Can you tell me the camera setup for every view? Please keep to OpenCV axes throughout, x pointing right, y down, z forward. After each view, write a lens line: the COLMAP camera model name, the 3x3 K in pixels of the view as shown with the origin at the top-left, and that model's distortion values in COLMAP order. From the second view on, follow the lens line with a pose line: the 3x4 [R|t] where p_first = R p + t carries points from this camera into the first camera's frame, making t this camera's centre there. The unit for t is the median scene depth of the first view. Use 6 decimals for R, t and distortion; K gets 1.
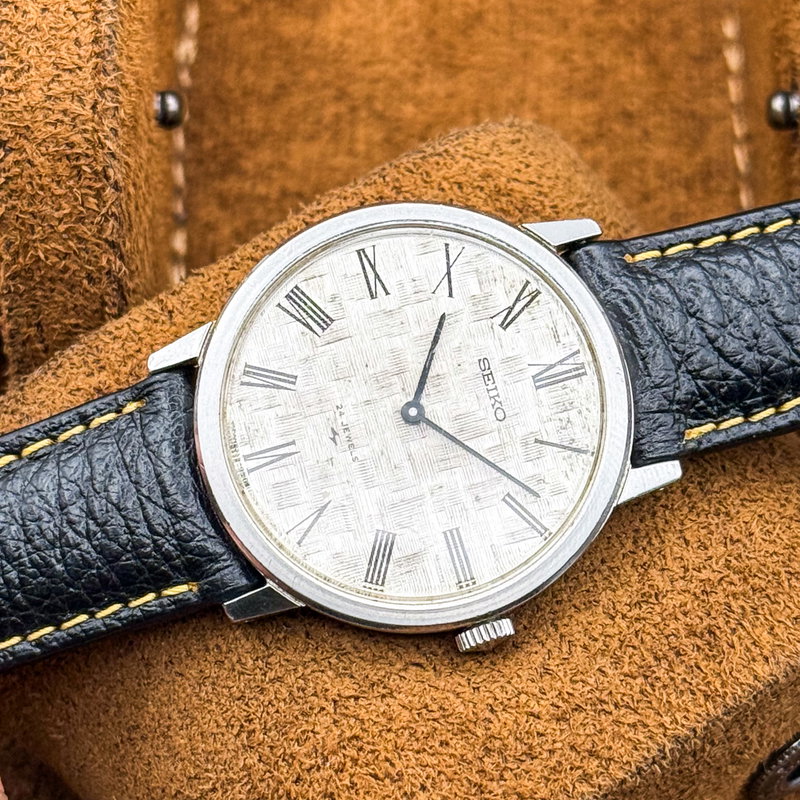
lens RADIAL K [[2820.5, 0, 400.0], [0, 2820.5, 400.0], [0, 0, 1]] dist [0.232498, -6.823977]
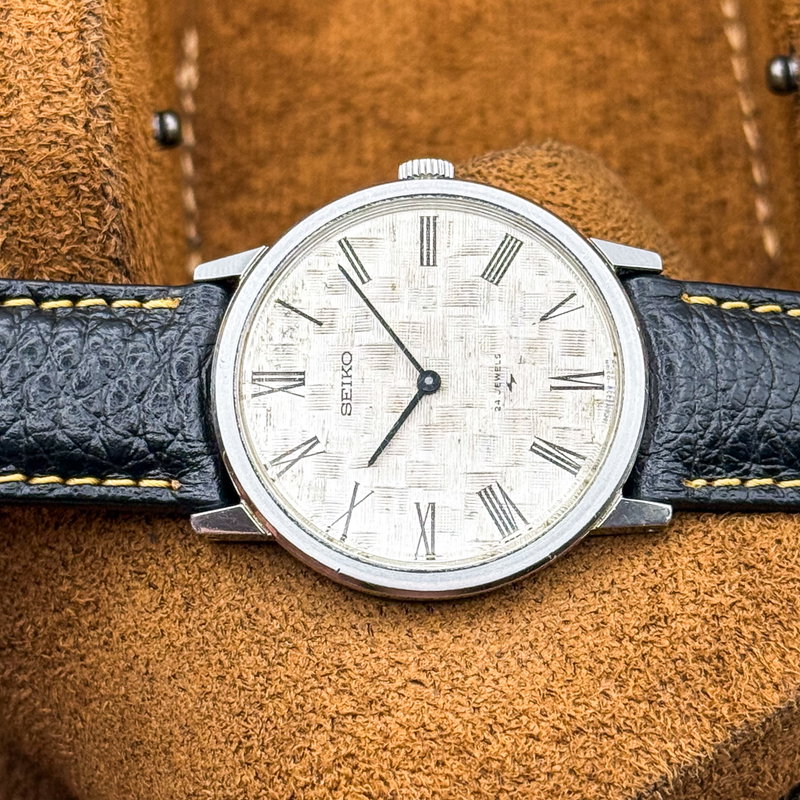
lens RADIAL K [[2820.5, 0, 400.0], [0, 2820.5, 400.0], [0, 0, 1]] dist [0.232498, -6.823977]
pose [[-0.954060, -0.277036, 0.114104, -0.101400], [0.299265, -0.862737, 0.407585, -0.411423], [-0.014474, 0.423008, 0.906010, 0.093148]]
